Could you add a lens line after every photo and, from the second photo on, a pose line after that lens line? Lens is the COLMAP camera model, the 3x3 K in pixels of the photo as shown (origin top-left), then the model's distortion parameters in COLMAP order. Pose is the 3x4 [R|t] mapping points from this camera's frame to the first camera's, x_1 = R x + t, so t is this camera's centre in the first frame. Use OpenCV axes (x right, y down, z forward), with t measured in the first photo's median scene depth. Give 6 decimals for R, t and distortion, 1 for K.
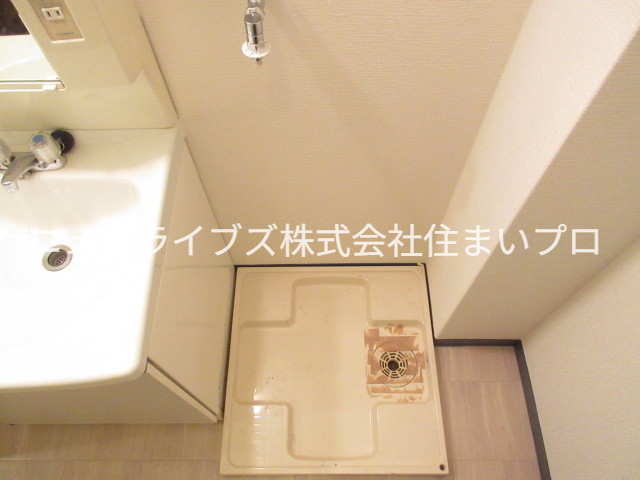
lens RADIAL K [[466.7, 0, 318.9], [0, 466.7, 241.5], [0, 0, 1]] dist [-0.006997, 0.002622]
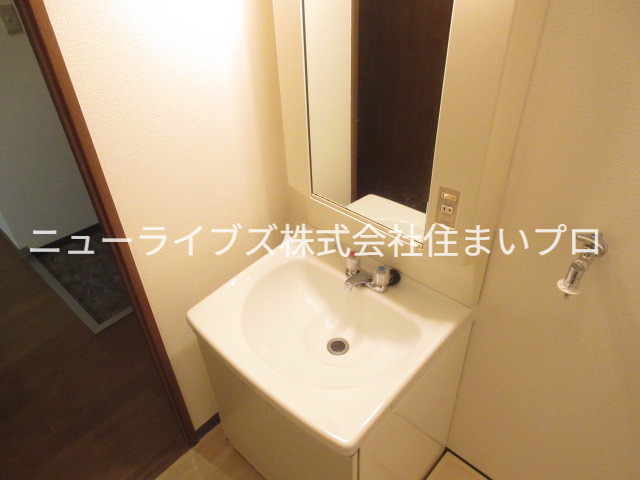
lens RADIAL K [[466.7, 0, 319.6], [0, 466.7, 240.7], [0, 0, 1]] dist [-0.006997, 0.002622]
pose [[0.721322, 0.397452, -0.567210, 0.033478], [-0.587753, 0.784505, -0.197733, 0.103356], [0.366390, 0.476008, 0.799484, -0.243233]]
